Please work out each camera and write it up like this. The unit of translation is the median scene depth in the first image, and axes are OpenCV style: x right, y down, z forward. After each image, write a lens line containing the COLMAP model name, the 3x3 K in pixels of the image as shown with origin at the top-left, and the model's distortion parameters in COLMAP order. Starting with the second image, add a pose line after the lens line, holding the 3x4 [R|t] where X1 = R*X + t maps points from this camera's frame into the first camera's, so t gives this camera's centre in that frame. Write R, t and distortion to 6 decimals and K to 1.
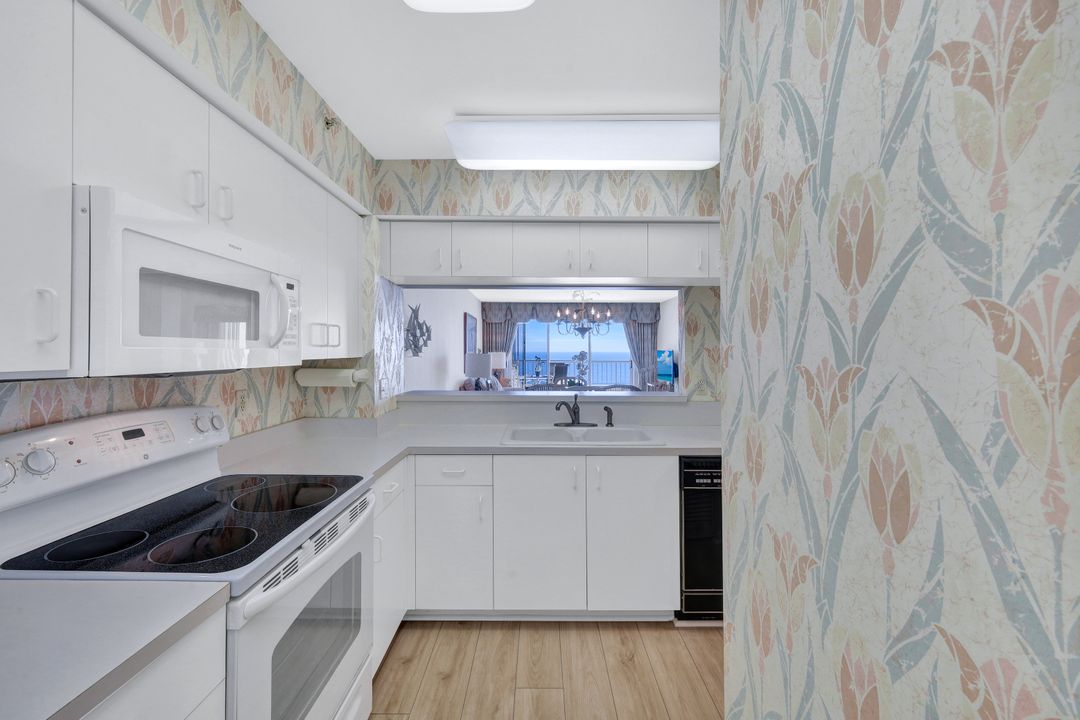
lens RADIAL K [[437.2, 0, 547.2], [0, 437.2, 351.6], [0, 0, 1]] dist [-0.001391, 0.000895]
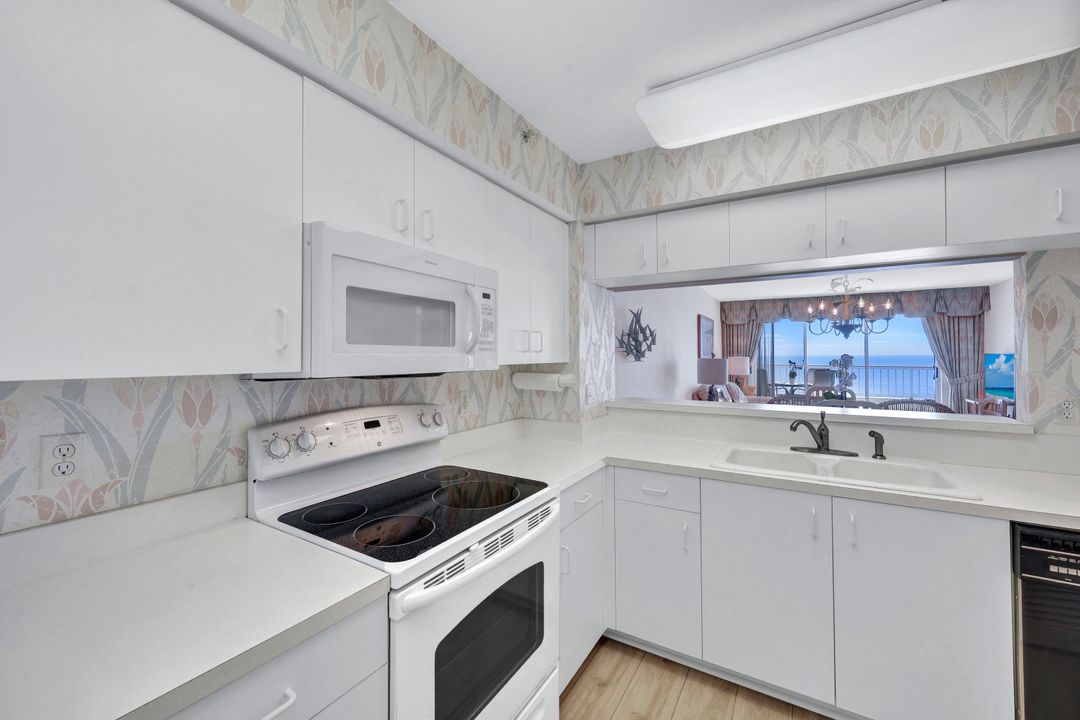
lens RADIAL K [[437.2, 0, 545.0], [0, 437.2, 355.9], [0, 0, 1]] dist [-0.001391, 0.000895]
pose [[0.852931, -0.003673, -0.522010, 0.066161], [0.003122, 0.999993, -0.001936, -0.000150], [0.522014, 0.000021, 0.852937, 0.124282]]
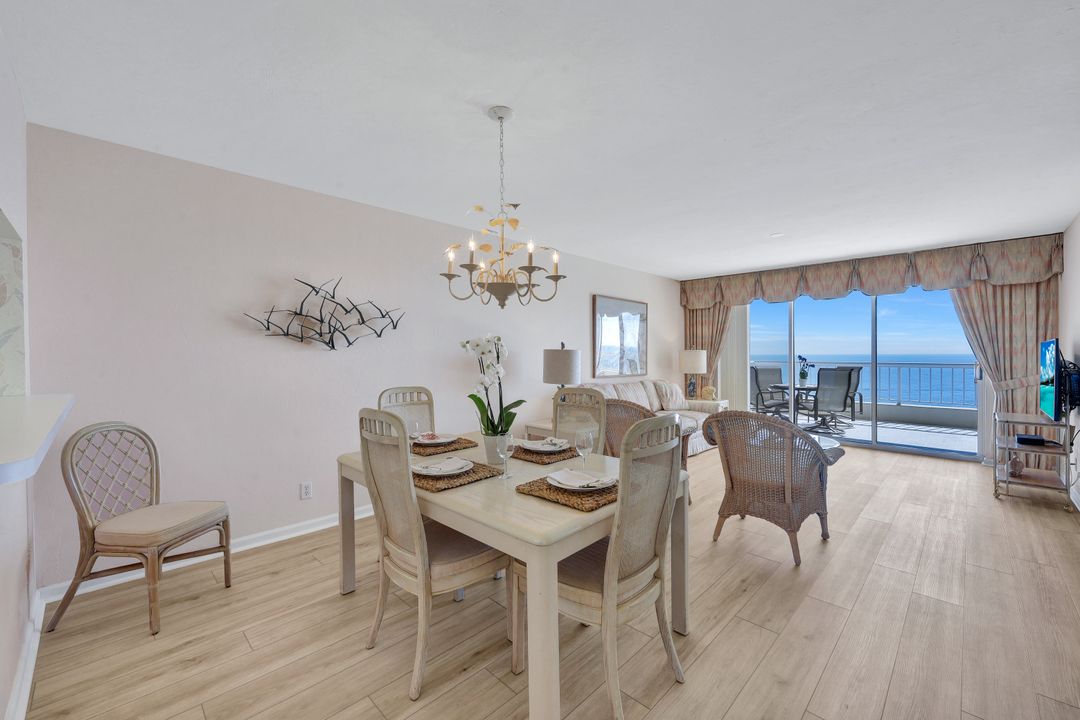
lens RADIAL K [[437.2, 0, 540.0], [0, 437.2, 361.1], [0, 0, 1]] dist [-0.001391, 0.000895]
pose [[0.700988, 0.007330, -0.713136, 0.954378], [0.002521, 0.999915, 0.012755, 0.042941], [0.713169, -0.010738, 0.700910, 1.515942]]
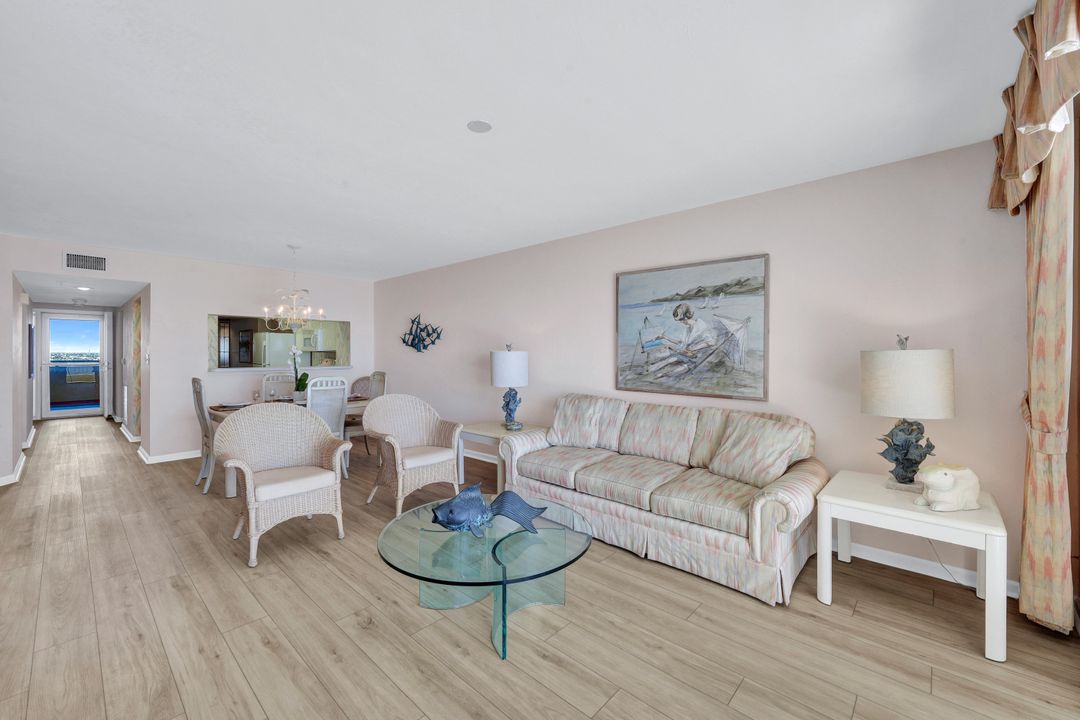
lens RADIAL K [[437.2, 0, 527.3], [0, 437.2, 359.8], [0, 0, 1]] dist [-0.001391, 0.000895]
pose [[-0.699151, 0.012057, -0.714873, 0.938016], [-0.003456, 0.999789, 0.020241, 0.012558], [0.714966, 0.016622, -0.698962, 4.606606]]
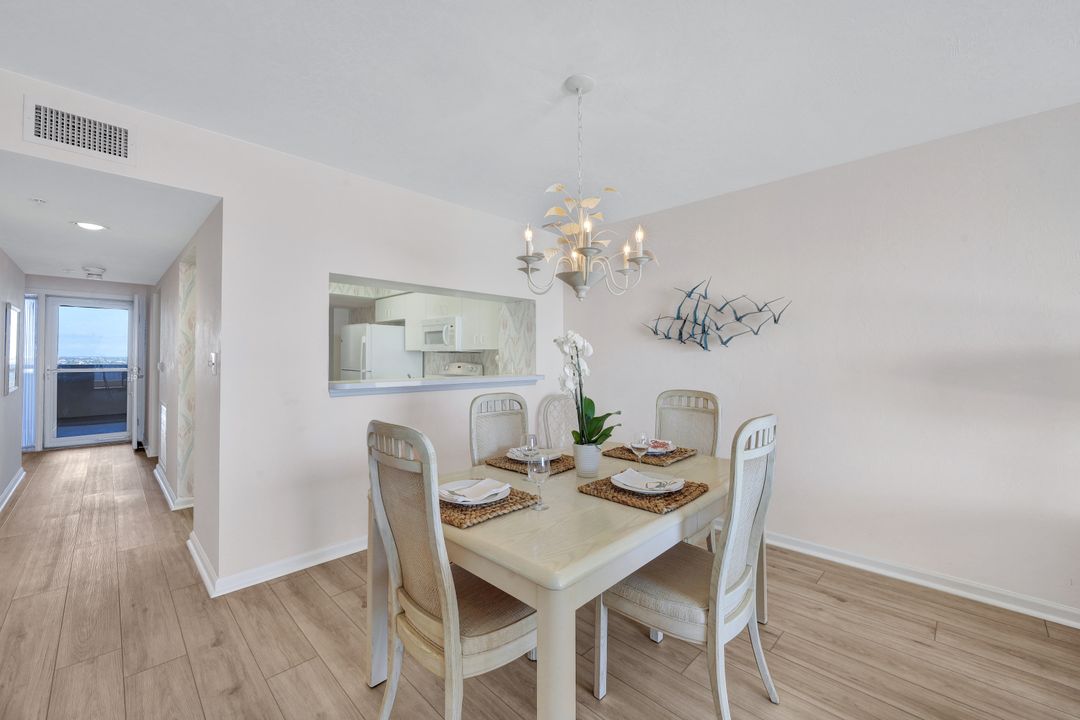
lens RADIAL K [[437.2, 0, 543.5], [0, 437.2, 358.6], [0, 0, 1]] dist [-0.001391, 0.000895]
pose [[-0.715902, 0.001023, -0.698200, 0.856015], [-0.006020, 0.999953, 0.007637, 0.042493], [0.698175, 0.009670, -0.715862, 2.771969]]
